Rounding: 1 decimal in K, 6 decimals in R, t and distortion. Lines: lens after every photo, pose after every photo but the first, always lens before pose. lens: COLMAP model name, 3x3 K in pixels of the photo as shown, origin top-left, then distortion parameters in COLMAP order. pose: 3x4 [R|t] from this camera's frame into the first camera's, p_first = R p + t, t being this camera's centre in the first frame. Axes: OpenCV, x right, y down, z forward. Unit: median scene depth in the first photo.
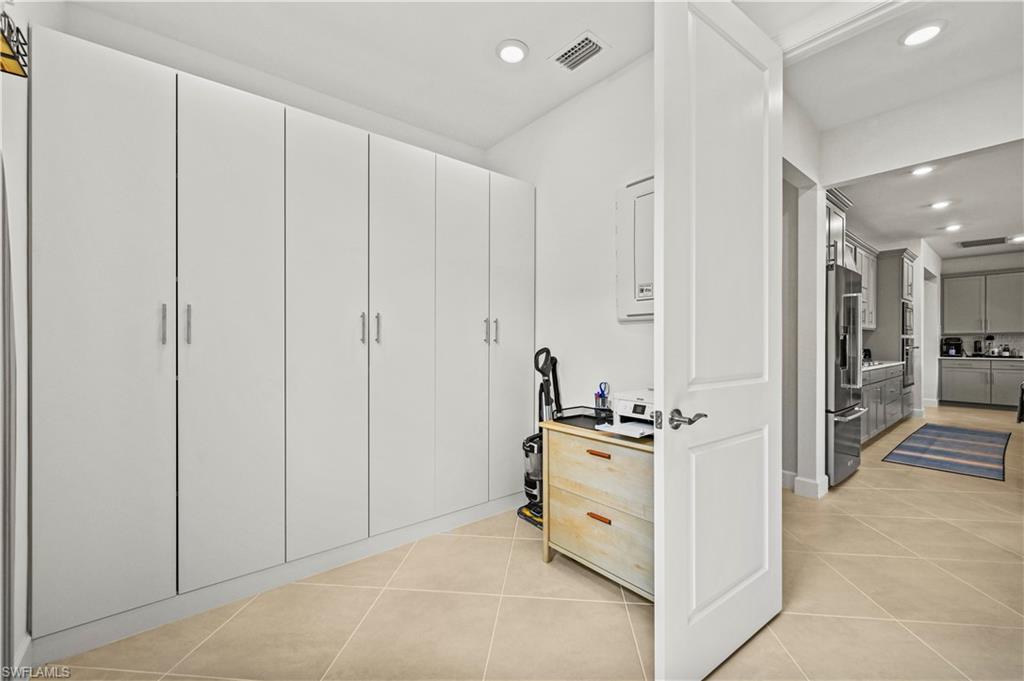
lens RADIAL K [[412.2, 0, 510.6], [0, 412.2, 344.8], [0, 0, 1]] dist [-0.003138, 0.000974]
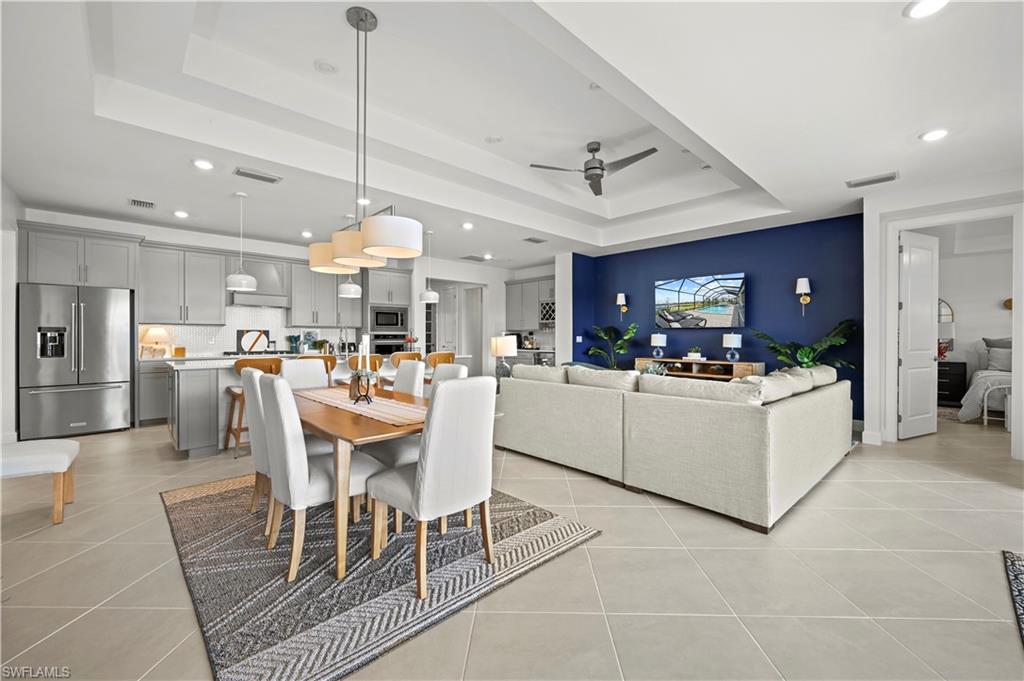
lens RADIAL K [[412.2, 0, 514.5], [0, 412.2, 340.9], [0, 0, 1]] dist [-0.003138, 0.000974]
pose [[0.996698, -0.002630, 0.081160, 1.042754], [0.002262, 0.999987, 0.004628, -0.000486], [-0.081171, -0.004429, 0.996690, -0.243201]]
